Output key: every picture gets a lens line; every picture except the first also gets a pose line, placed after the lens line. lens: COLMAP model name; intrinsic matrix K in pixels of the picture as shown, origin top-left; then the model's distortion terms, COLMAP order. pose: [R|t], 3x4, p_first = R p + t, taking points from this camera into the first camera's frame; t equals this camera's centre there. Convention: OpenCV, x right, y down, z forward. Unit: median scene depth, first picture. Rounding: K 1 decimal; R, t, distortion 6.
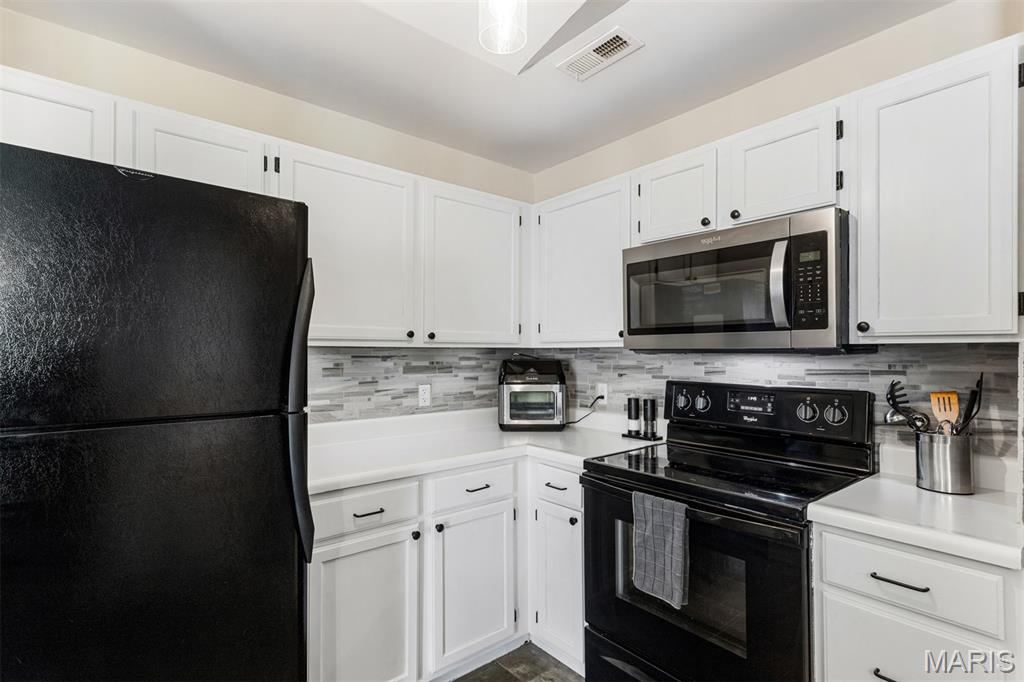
lens RADIAL K [[488.8, 0, 510.6], [0, 488.8, 349.9], [0, 0, 1]] dist [-0.001485, 0.002753]
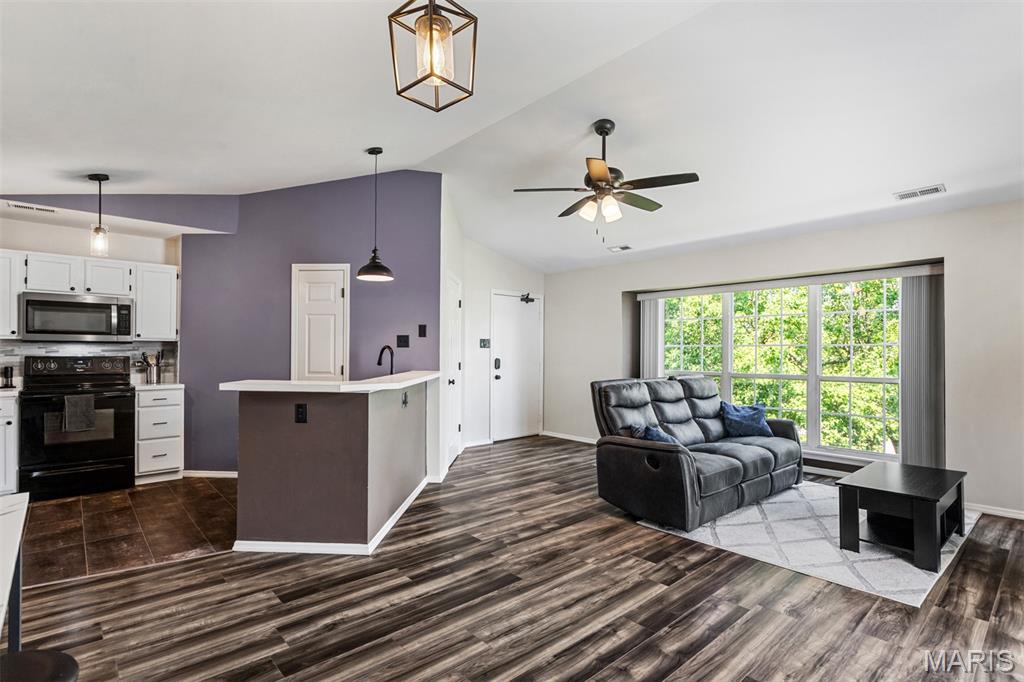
lens RADIAL K [[488.8, 0, 496.2], [0, 488.8, 345.0], [0, 0, 1]] dist [-0.001485, 0.002753]
pose [[-0.038062, 0.009203, 0.999233, -1.944242], [-0.010572, 0.999898, -0.009612, 0.017624], [-0.999219, -0.010930, -0.037961, -0.939752]]
